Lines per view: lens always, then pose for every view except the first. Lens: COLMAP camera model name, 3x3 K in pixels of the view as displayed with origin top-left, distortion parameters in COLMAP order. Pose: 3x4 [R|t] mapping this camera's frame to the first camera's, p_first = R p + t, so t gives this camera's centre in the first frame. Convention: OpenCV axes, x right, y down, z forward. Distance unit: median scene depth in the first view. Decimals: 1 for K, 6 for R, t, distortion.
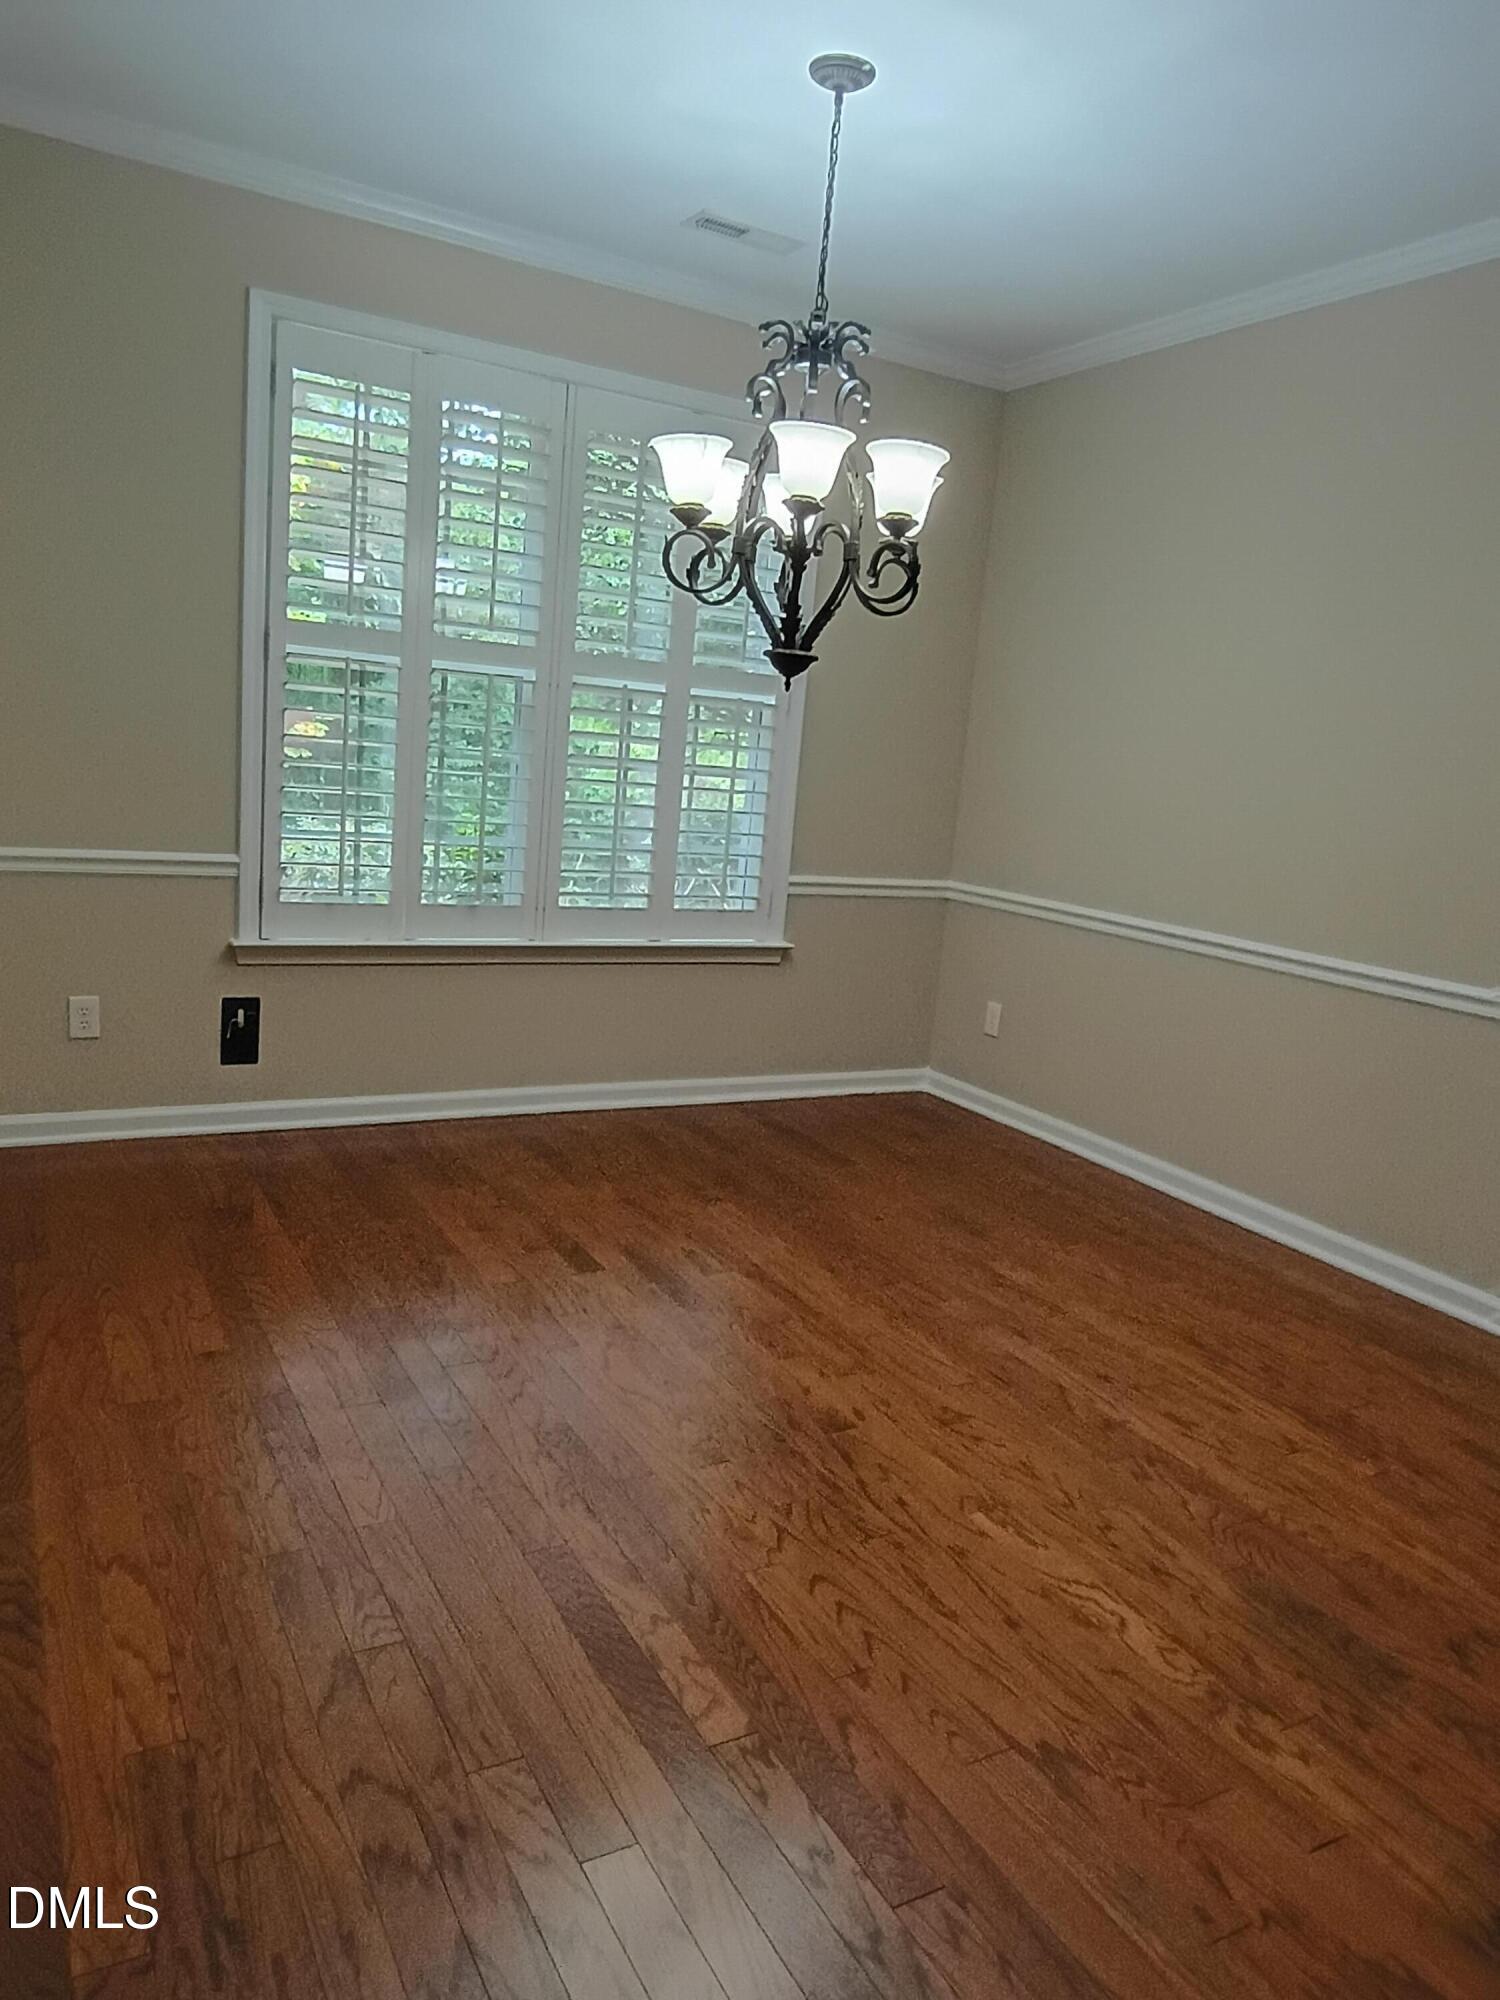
lens RADIAL K [[1366.7, 0, 746.3], [0, 1366.7, 1007.0], [0, 0, 1]] dist [-0.004422, 0.003932]
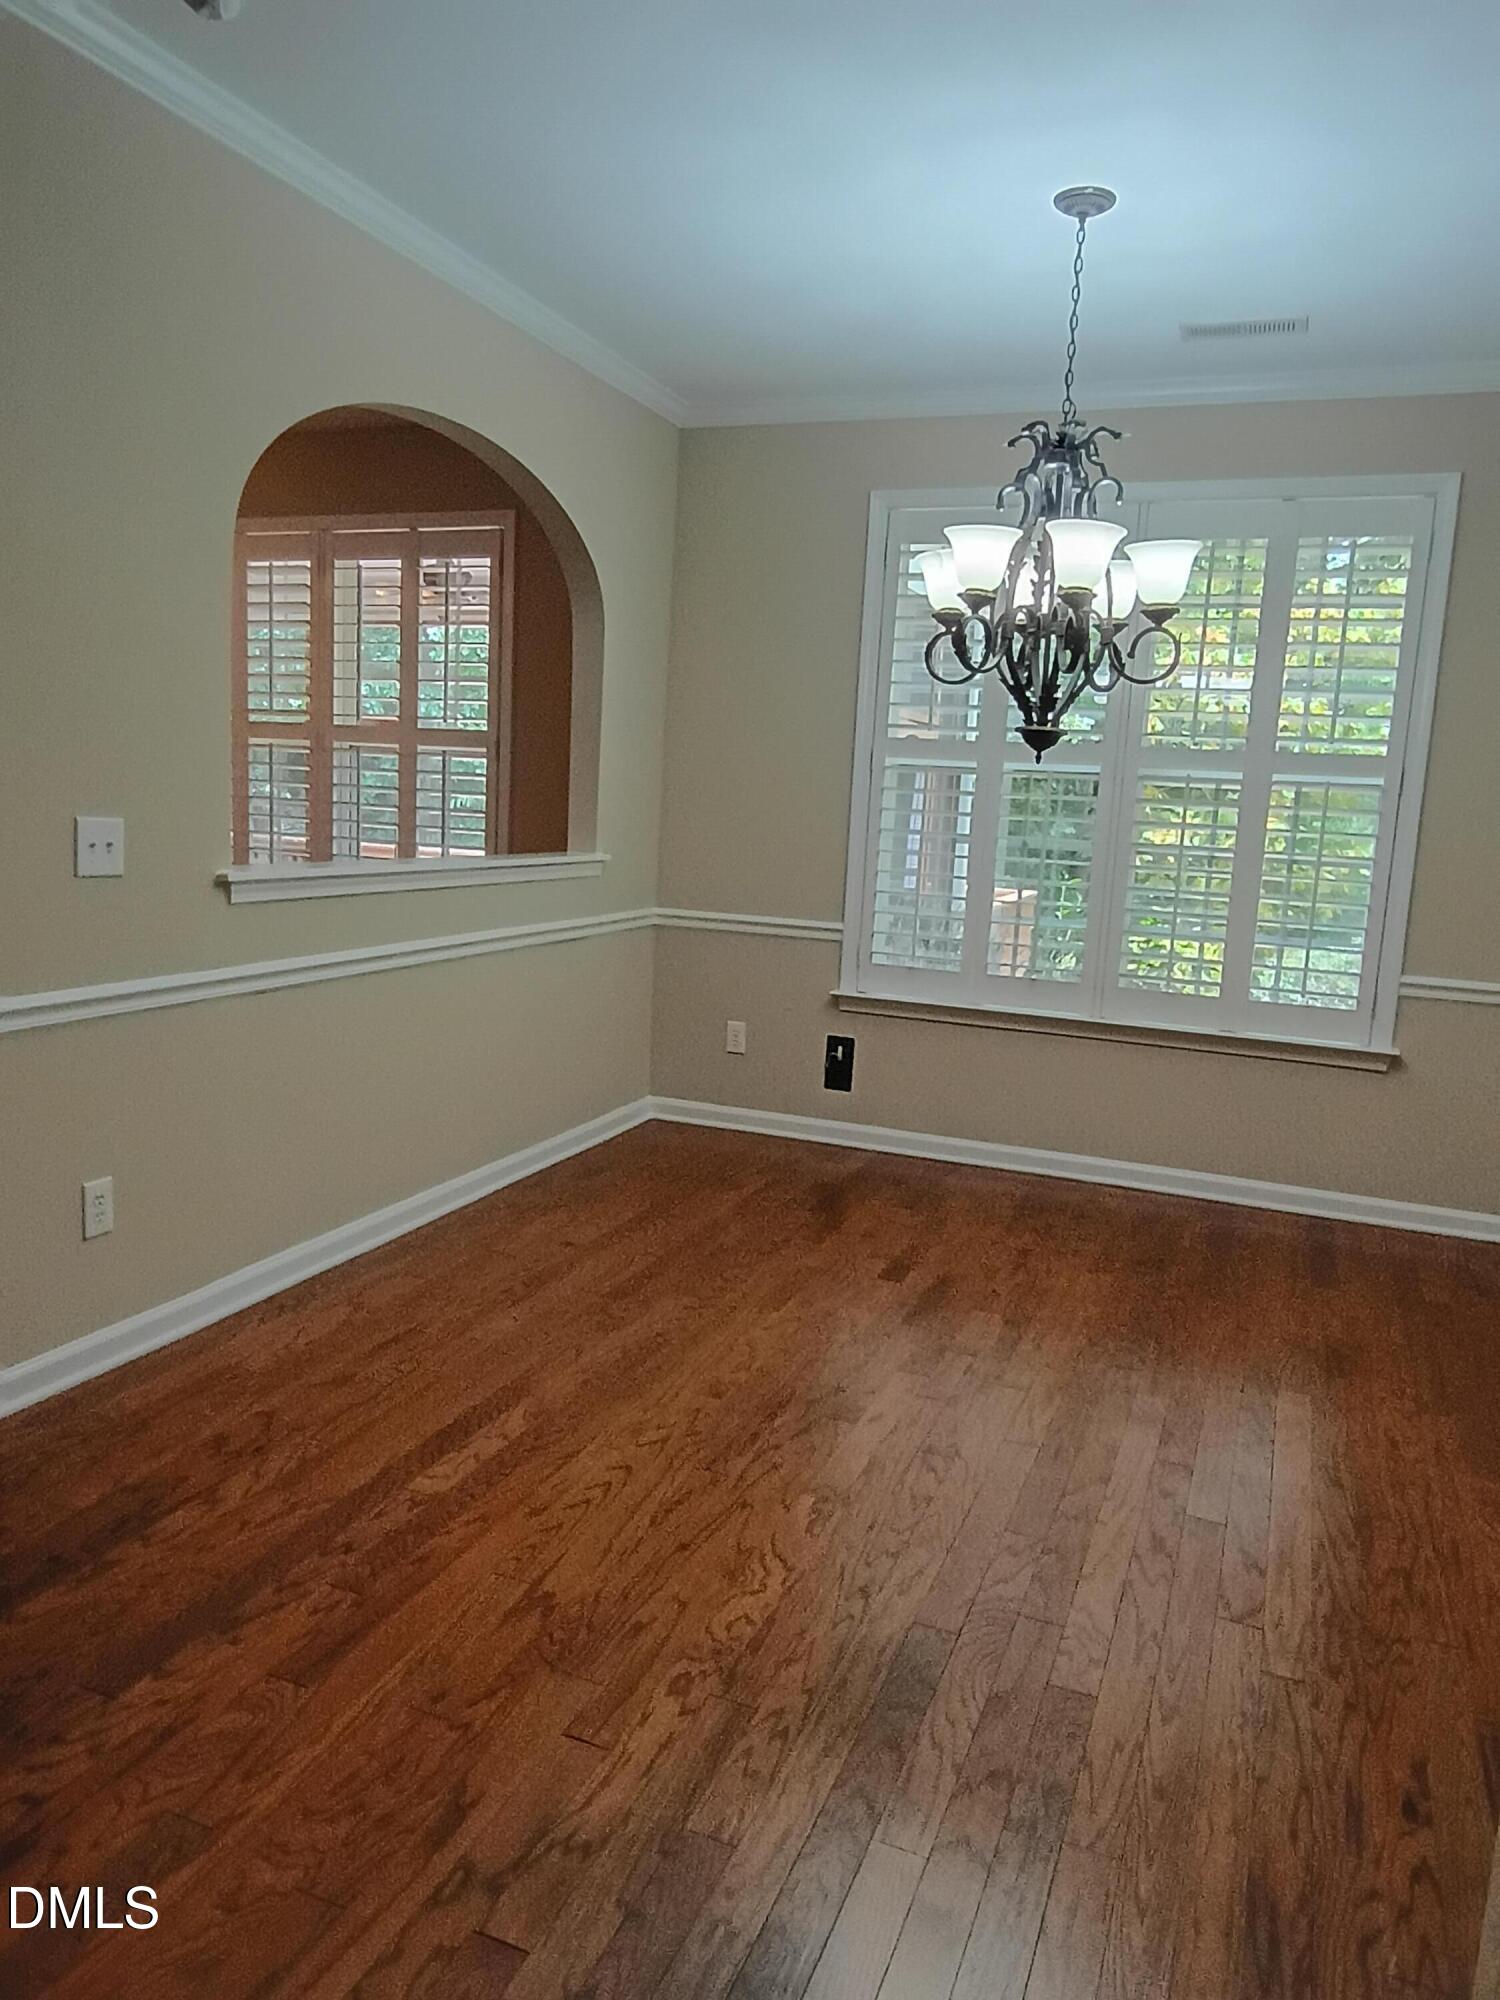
lens RADIAL K [[1366.7, 0, 746.3], [0, 1366.7, 1007.0], [0, 0, 1]] dist [-0.004422, 0.003932]
pose [[0.630793, 0.069062, -0.772871, 0.729733], [-0.144811, 0.989010, -0.029814, 0.021384], [0.762319, 0.130727, 0.633862, 0.175501]]
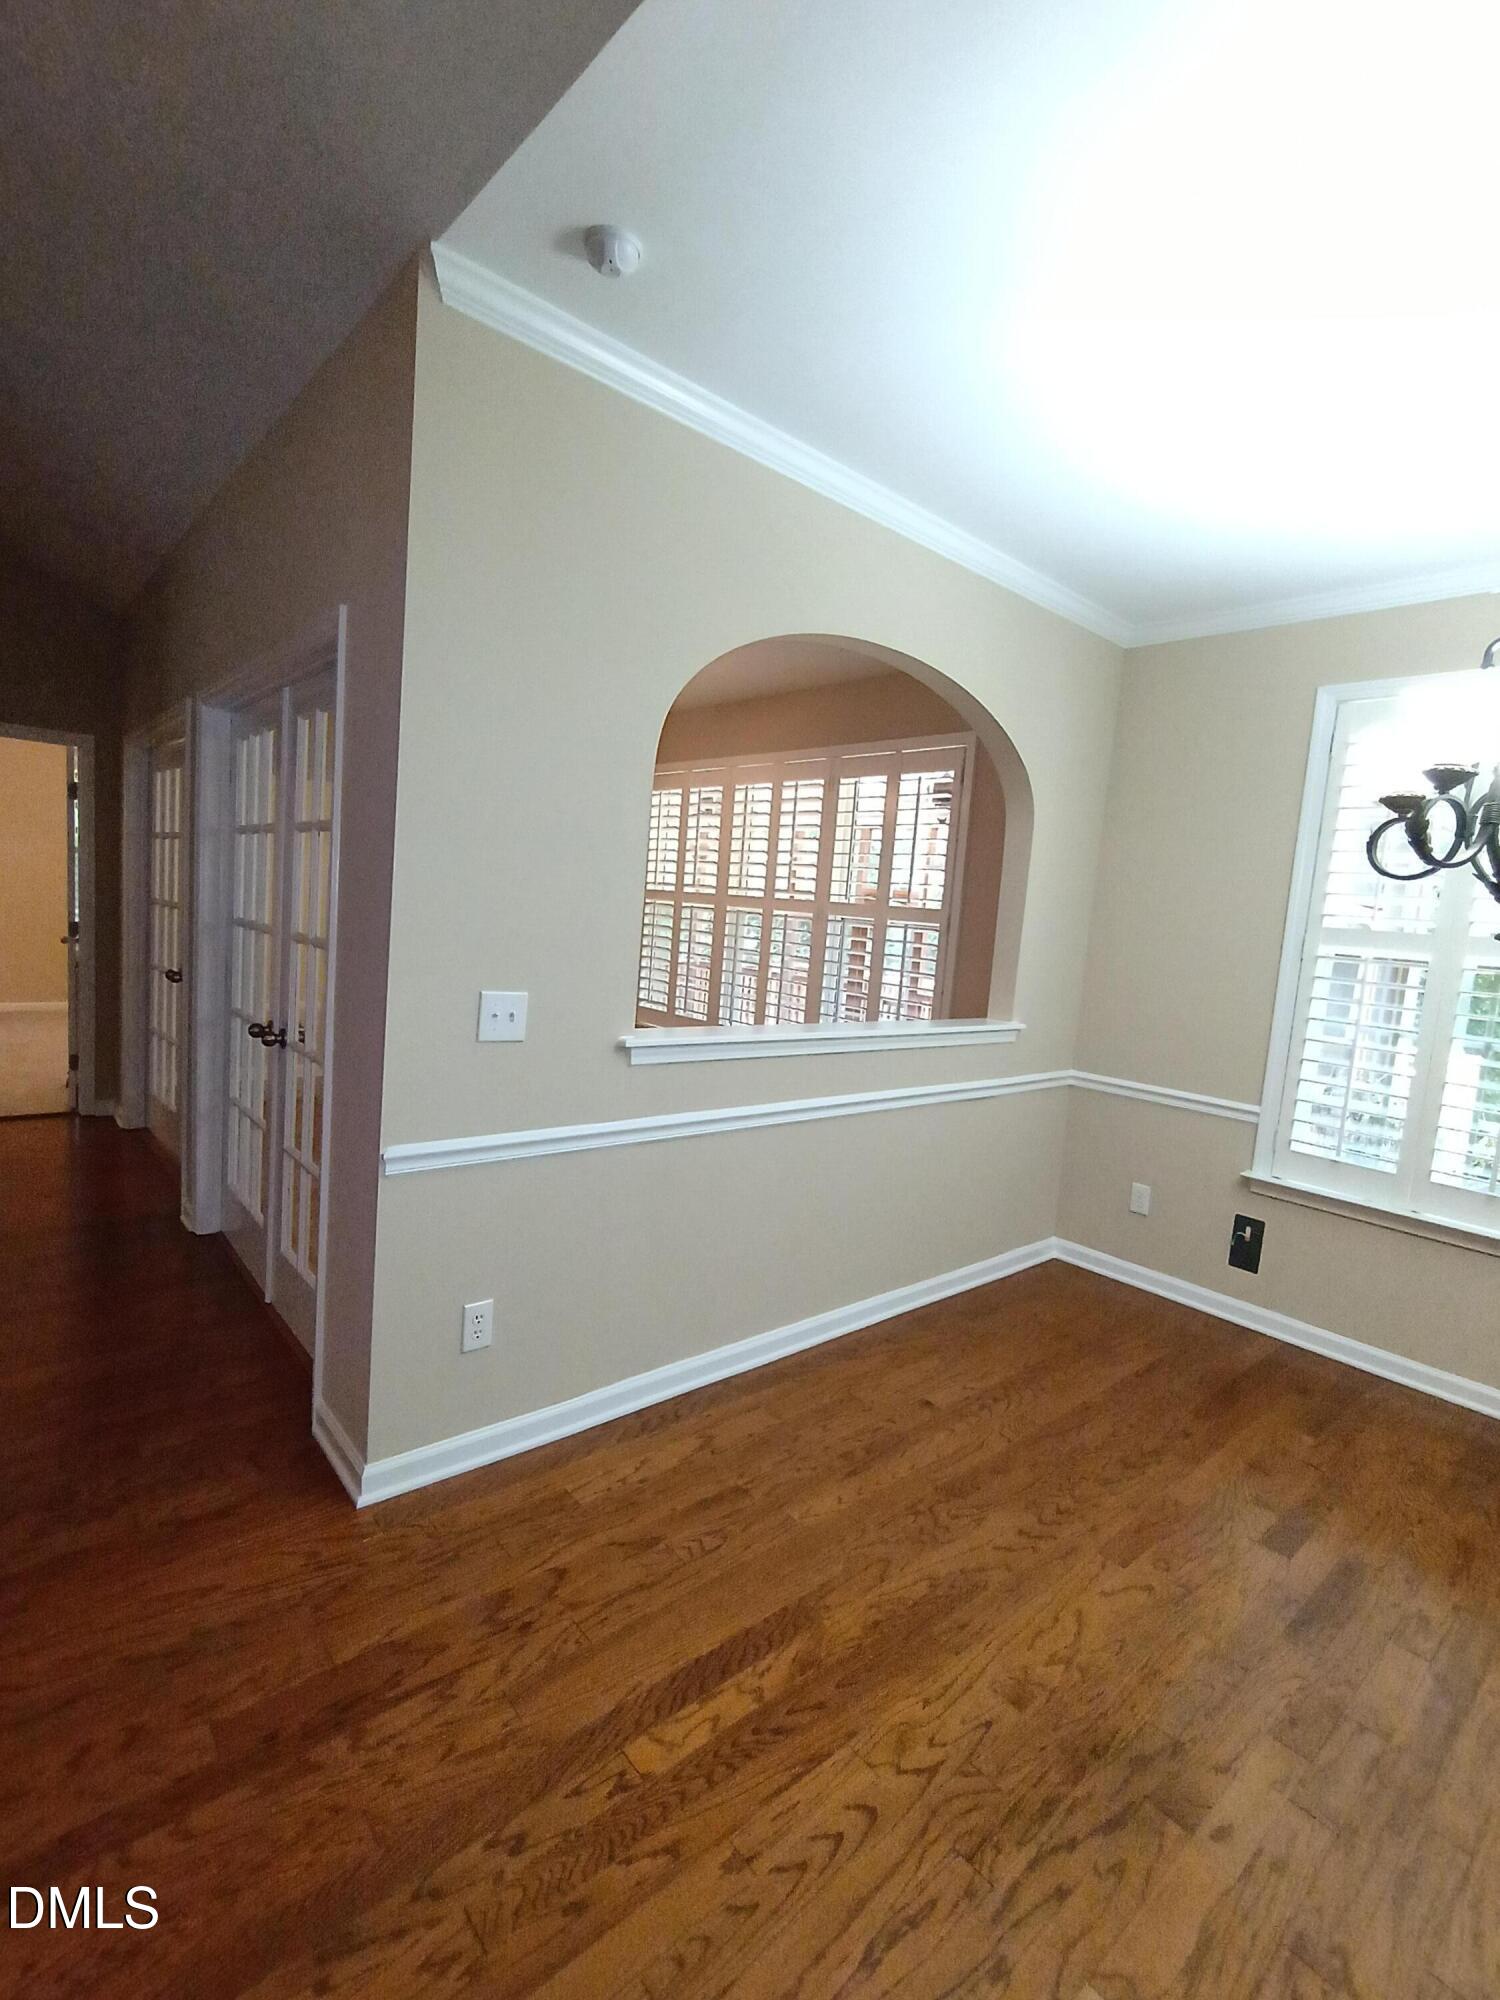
lens RADIAL K [[921.6, 0, 751.3], [0, 921.6, 1002.1], [0, 0, 1]] dist [-0.006837, 0.005556]
pose [[0.216868, 0.031544, -0.975691, 0.479143], [-0.245268, 0.969178, -0.023183, -0.090390], [0.944887, 0.244334, 0.217920, 0.434241]]
